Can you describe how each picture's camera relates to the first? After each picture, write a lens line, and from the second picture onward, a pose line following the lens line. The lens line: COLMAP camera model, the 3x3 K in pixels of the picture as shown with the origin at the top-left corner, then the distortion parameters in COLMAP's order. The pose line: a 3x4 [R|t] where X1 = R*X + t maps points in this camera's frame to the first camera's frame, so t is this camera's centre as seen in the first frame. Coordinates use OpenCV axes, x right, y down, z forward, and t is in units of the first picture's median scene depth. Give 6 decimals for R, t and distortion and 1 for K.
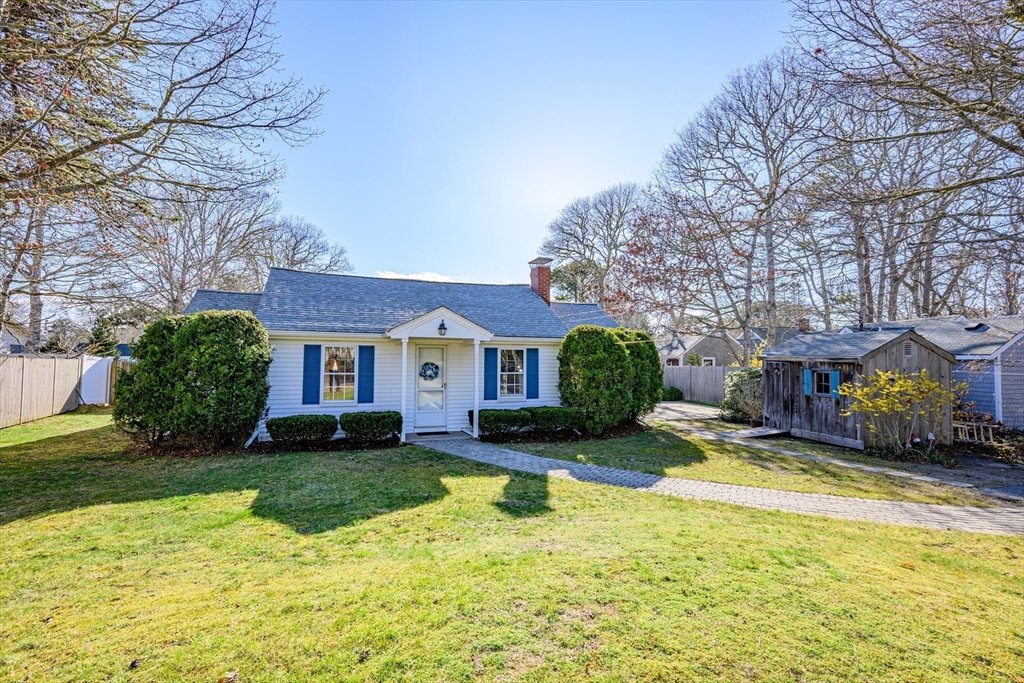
lens RADIAL K [[469.3, 0, 512.0], [0, 469.3, 341.5], [0, 0, 1]] dist [0.001044, 0.000155]
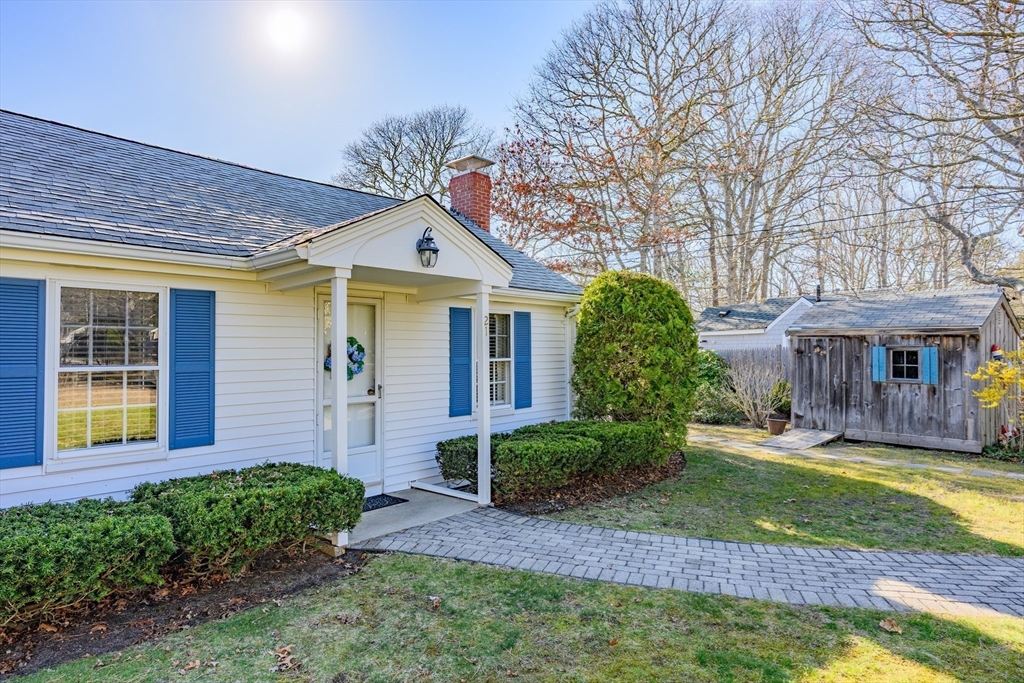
lens RADIAL K [[577.9, 0, 512.0], [0, 577.9, 341.5], [0, 0, 1]] dist [-0.000633, 0.000226]
pose [[0.894695, -0.005523, 0.446644, -0.284774], [-0.005640, 0.999704, 0.023660, 0.036342], [-0.446643, -0.023688, 0.894399, 0.482595]]
